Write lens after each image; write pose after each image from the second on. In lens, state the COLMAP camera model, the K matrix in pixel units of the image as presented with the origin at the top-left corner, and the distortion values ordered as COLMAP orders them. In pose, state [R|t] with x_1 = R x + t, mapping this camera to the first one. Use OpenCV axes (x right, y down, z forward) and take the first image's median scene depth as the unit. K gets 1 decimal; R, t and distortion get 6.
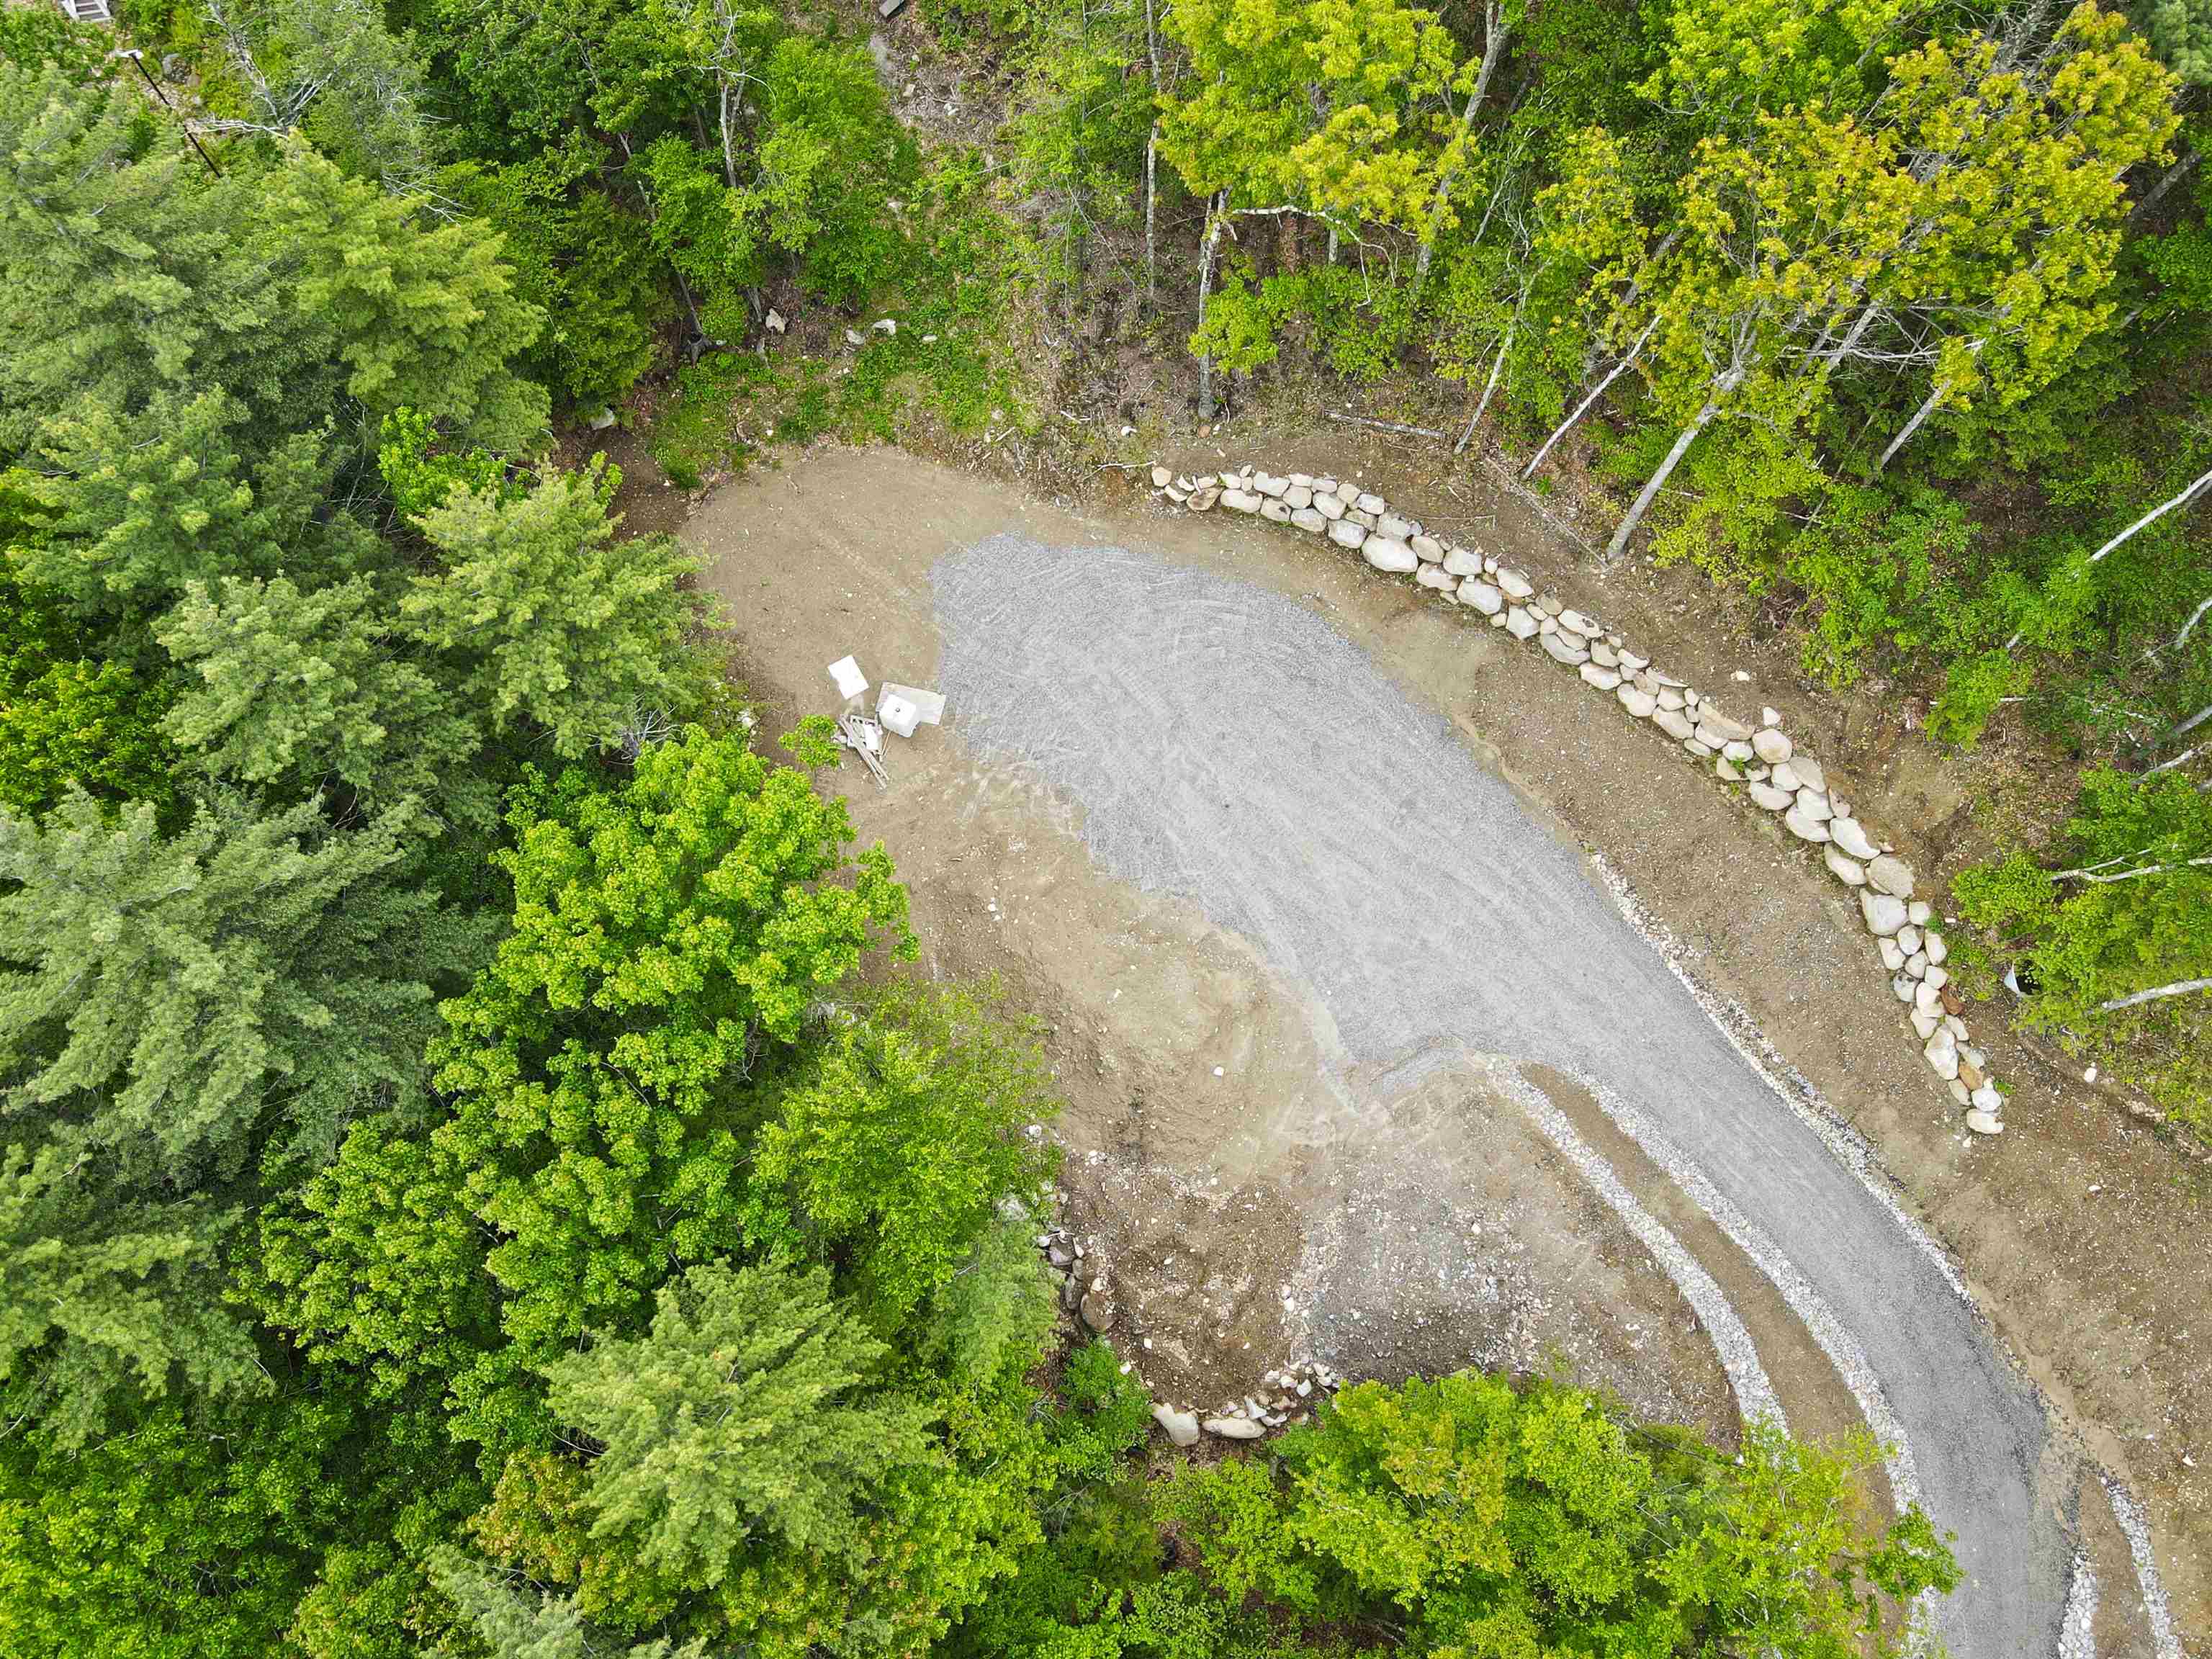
lens RADIAL K [[1624.0, 0, 1094.5], [0, 1624.0, 855.8], [0, 0, 1]] dist [0.013433, 0.008383]
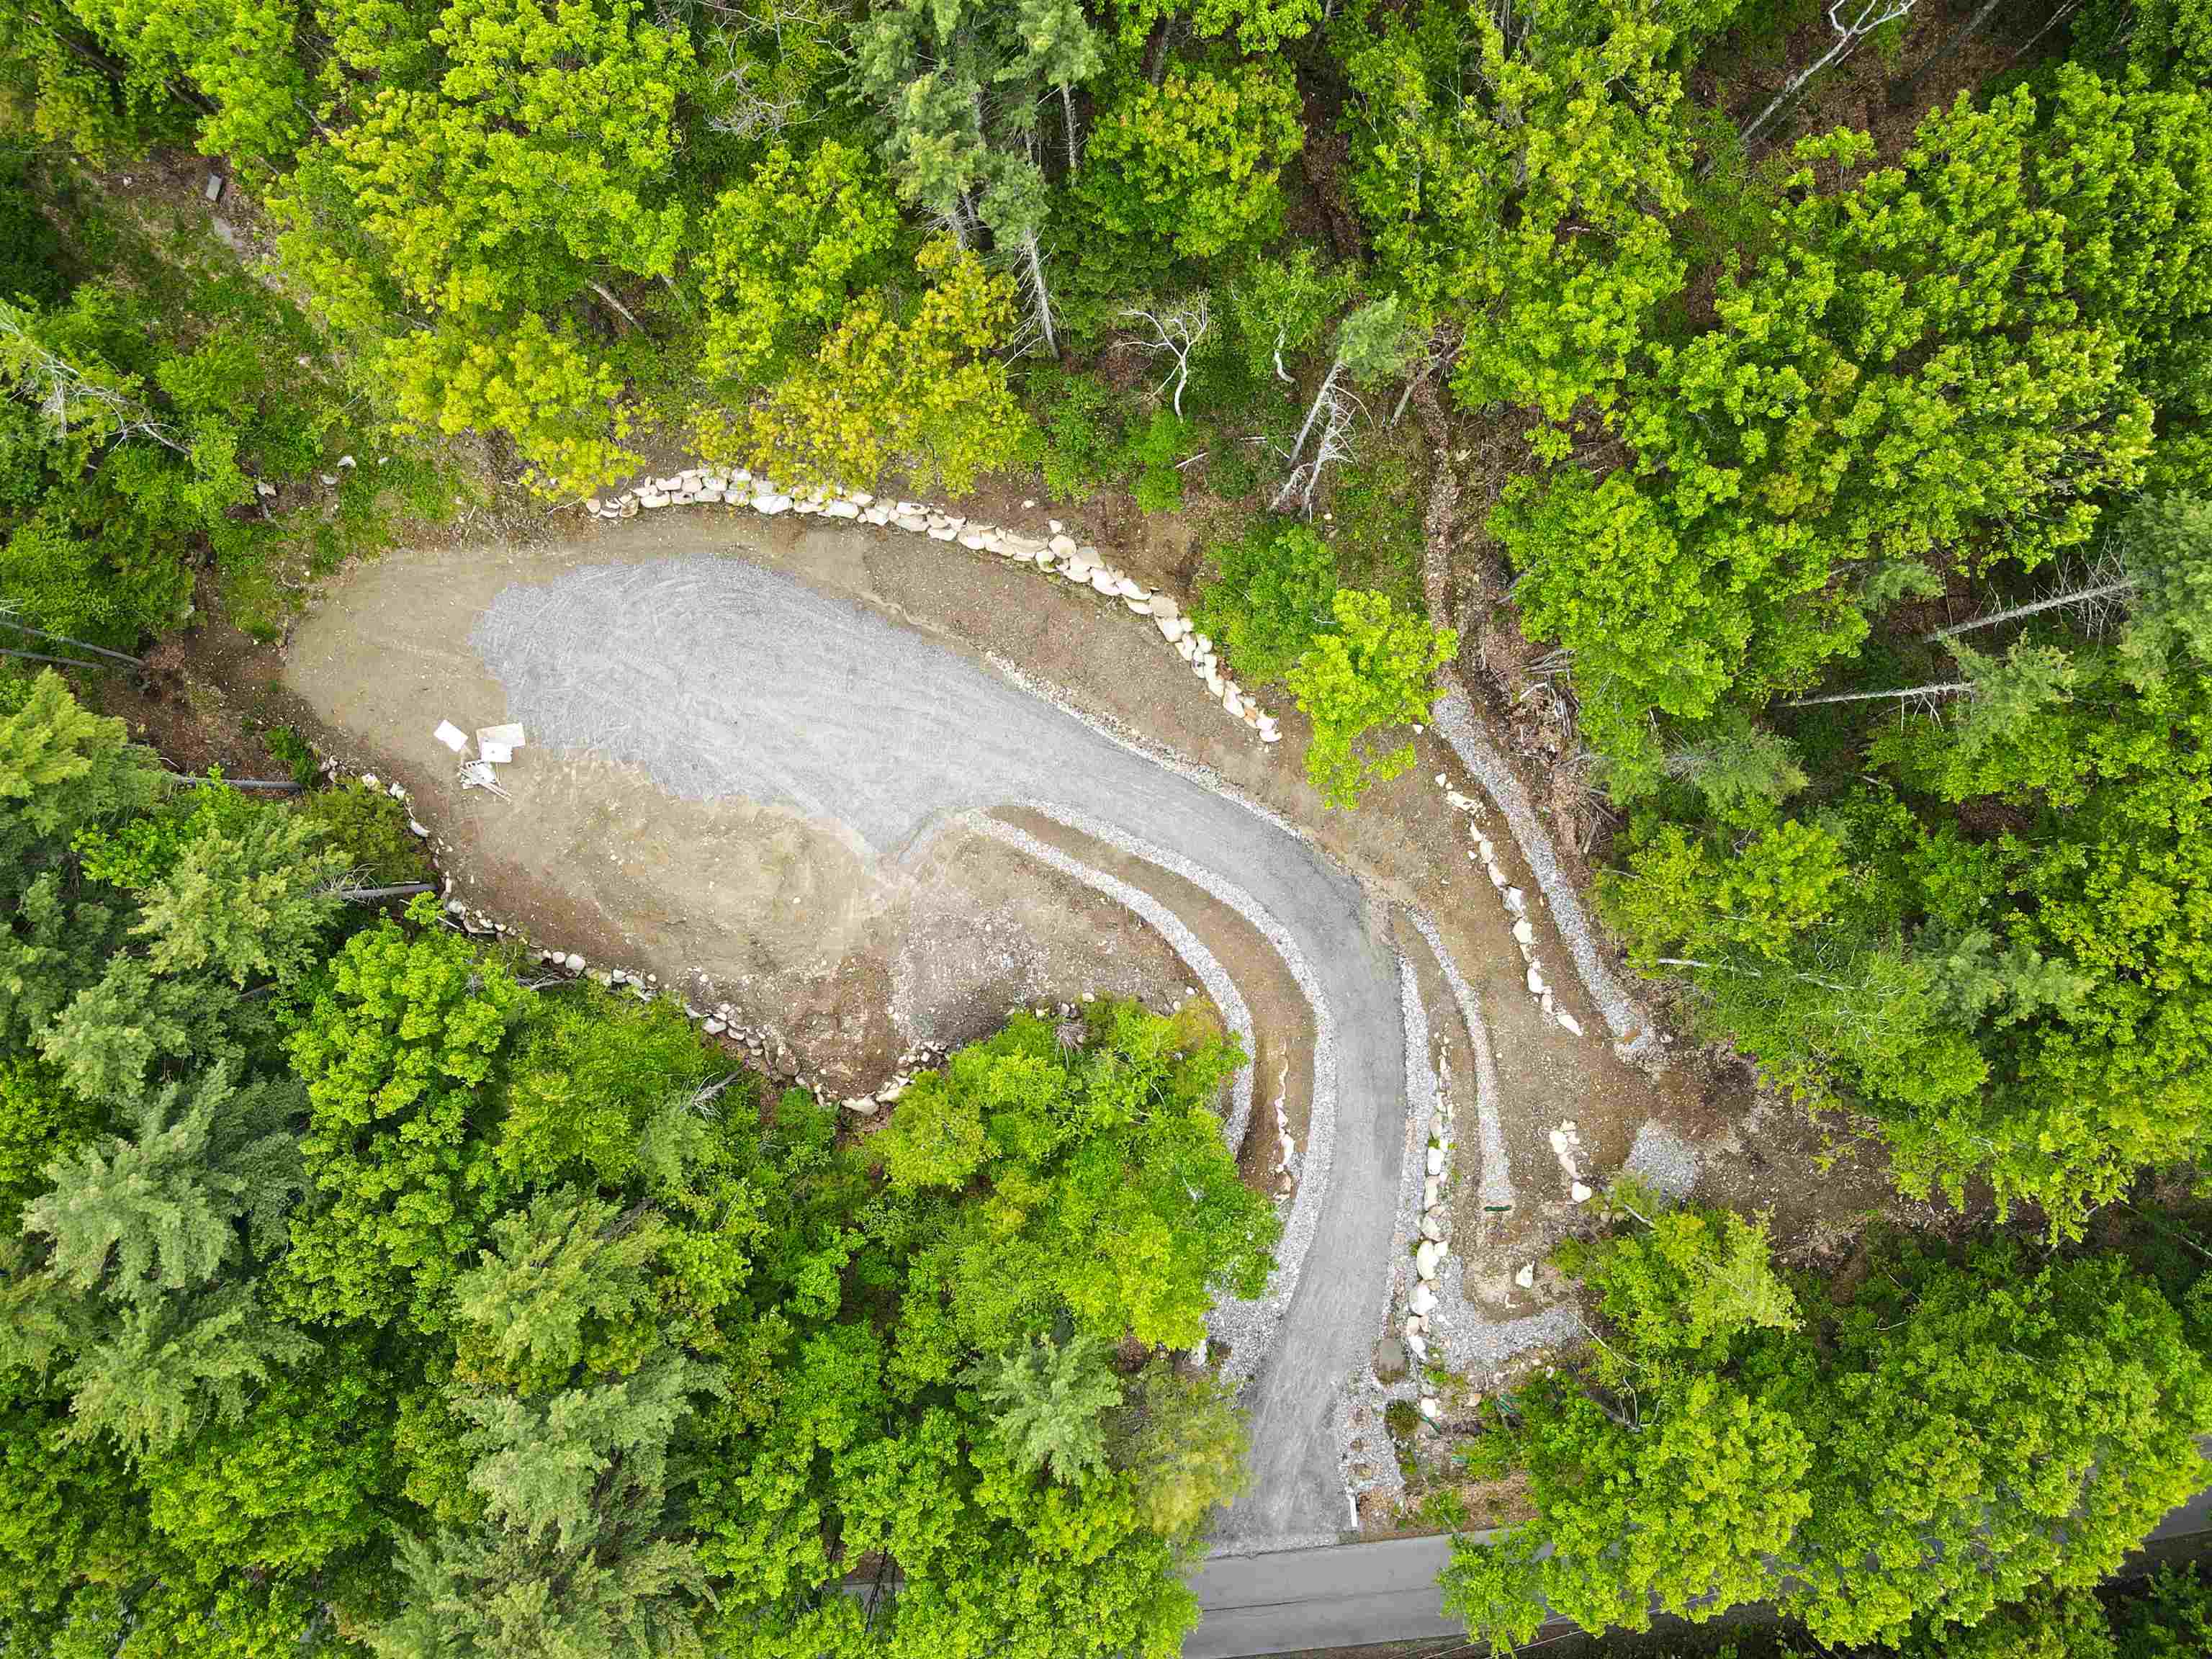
lens RADIAL K [[1624.0, 0, 1081.9], [0, 1624.0, 853.8], [0, 0, 1]] dist [0.013433, 0.008383]
pose [[0.922484, -0.386031, -0.001754, 0.330586], [0.366127, 0.873461, 0.320962, -0.286834], [-0.122369, -0.296724, 0.947091, -0.447525]]
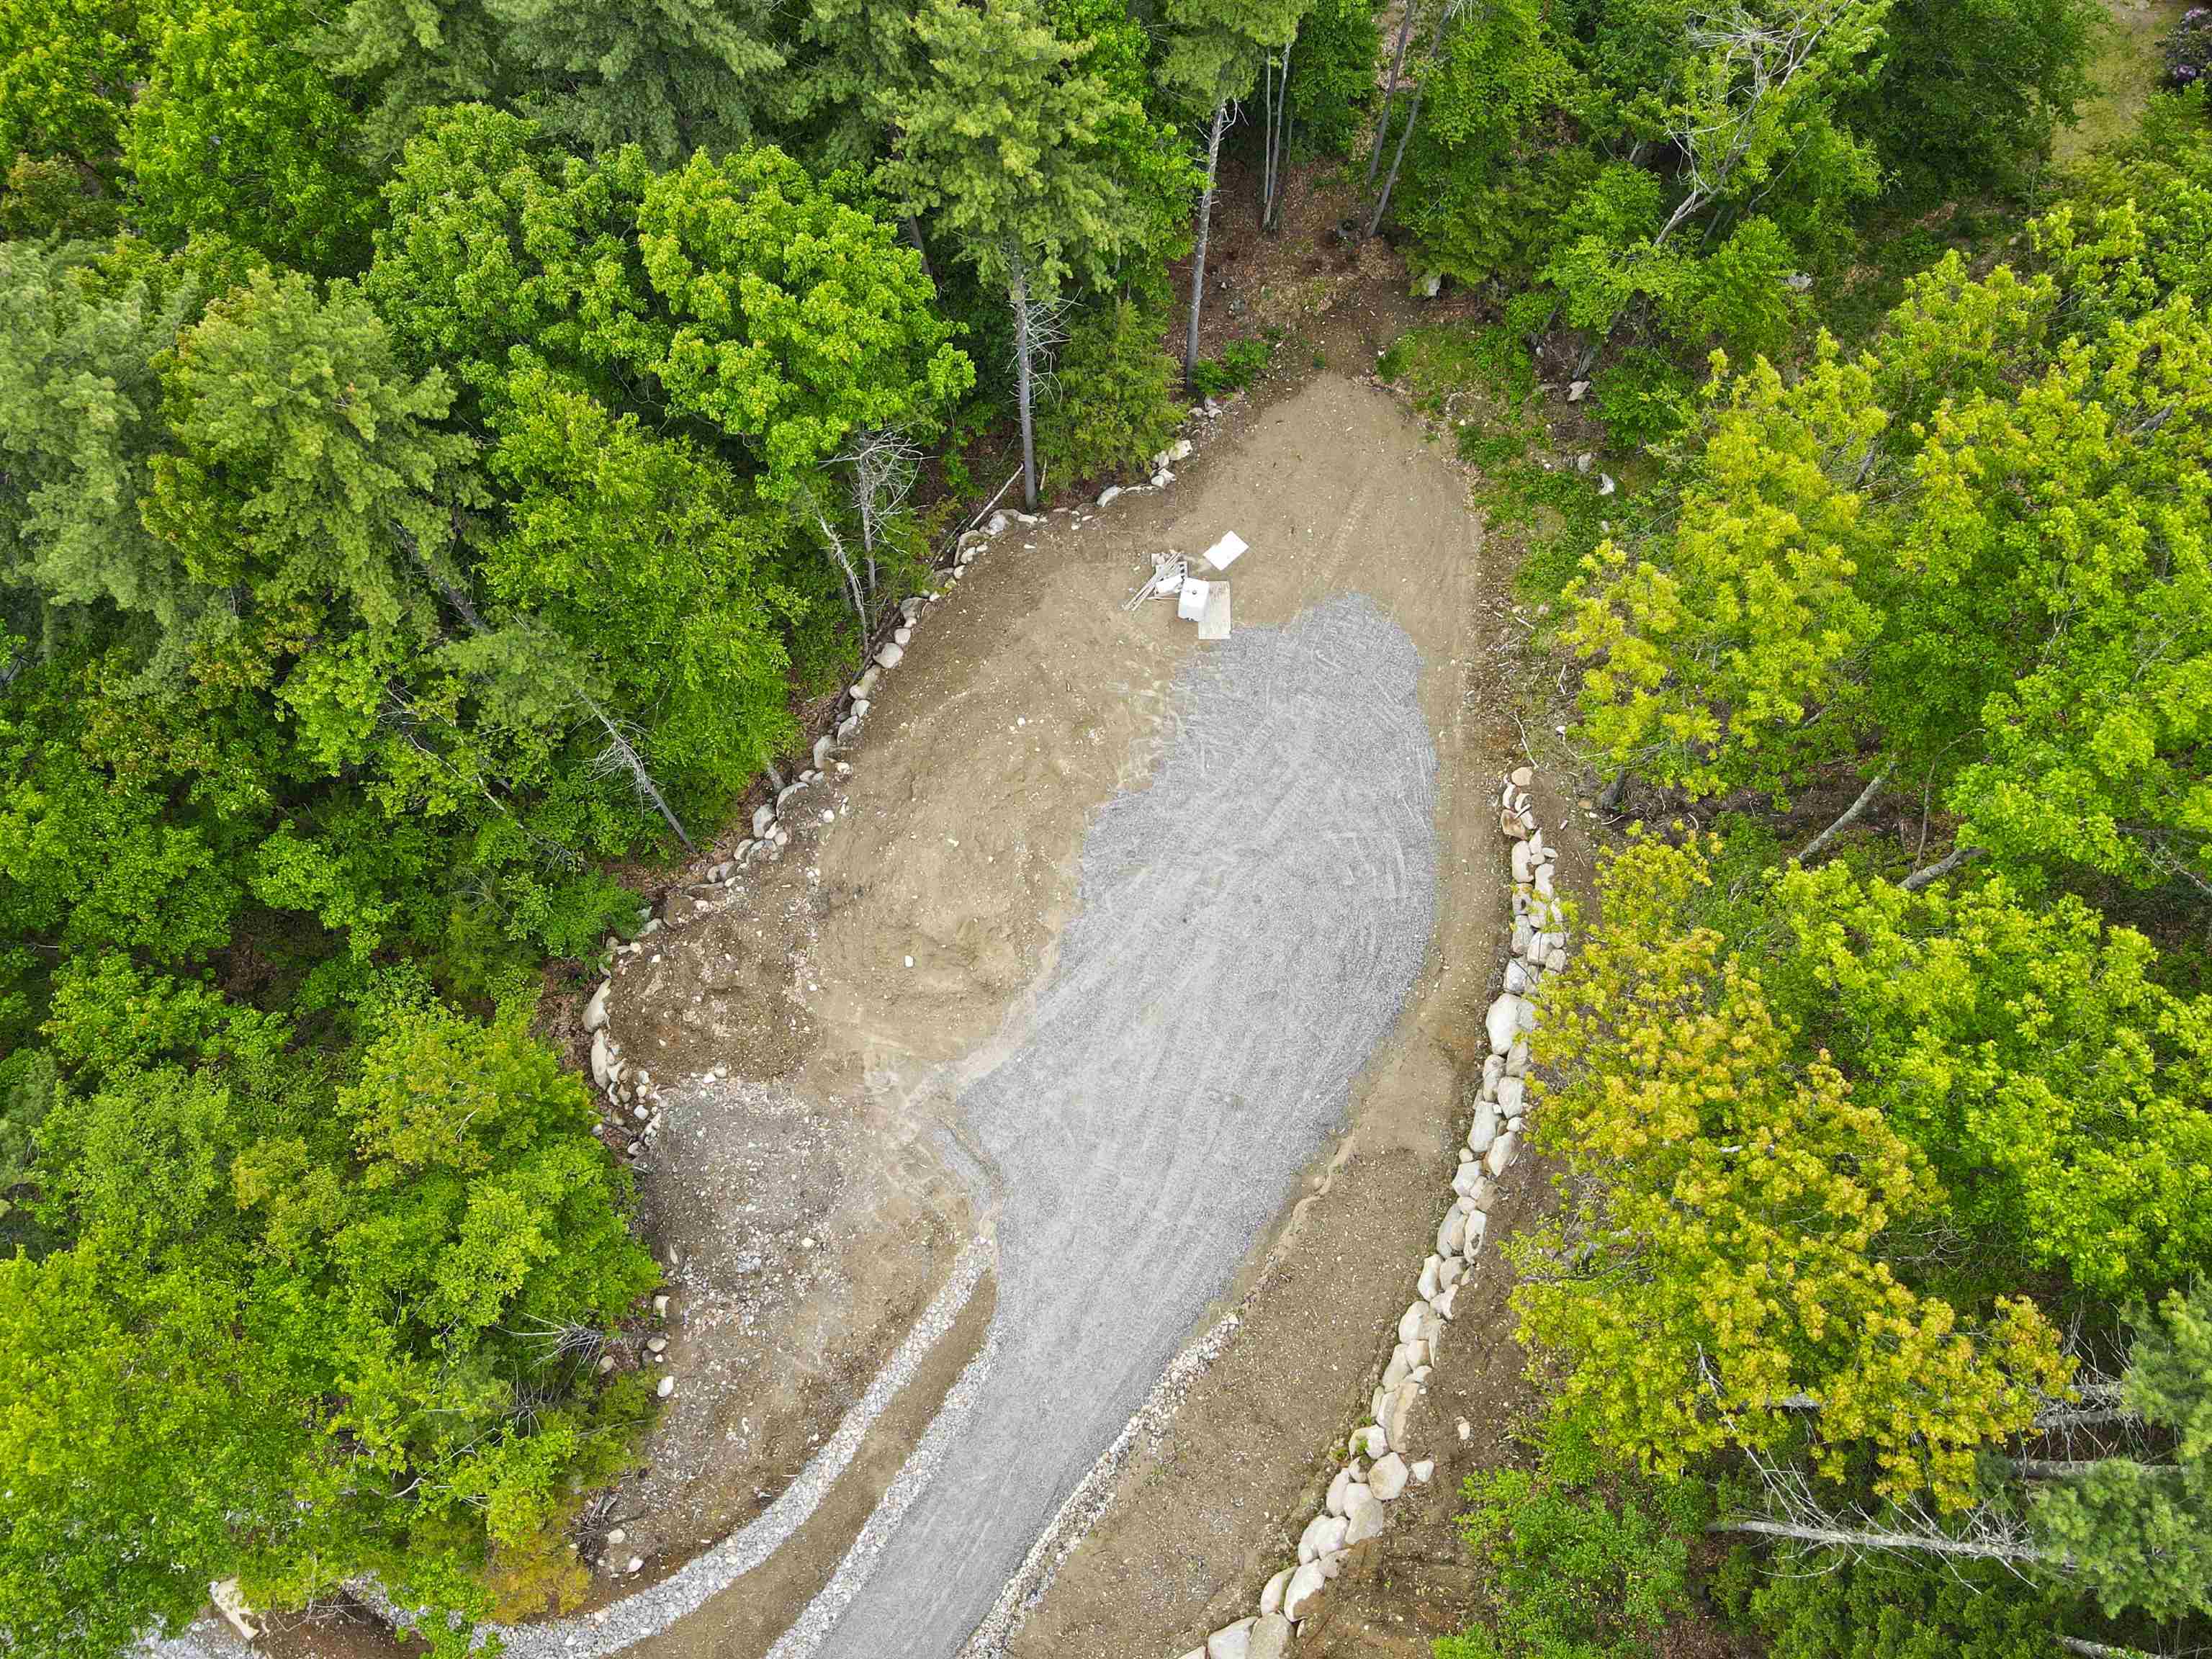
lens RADIAL K [[1624.0, 0, 1094.1], [0, 1624.0, 851.1], [0, 0, 1]] dist [0.013433, 0.008383]
pose [[0.224149, 0.924376, -0.308685, 0.342041], [-0.927654, 0.299454, 0.223125, -0.216767], [0.298689, 0.236340, 0.924623, 0.069585]]
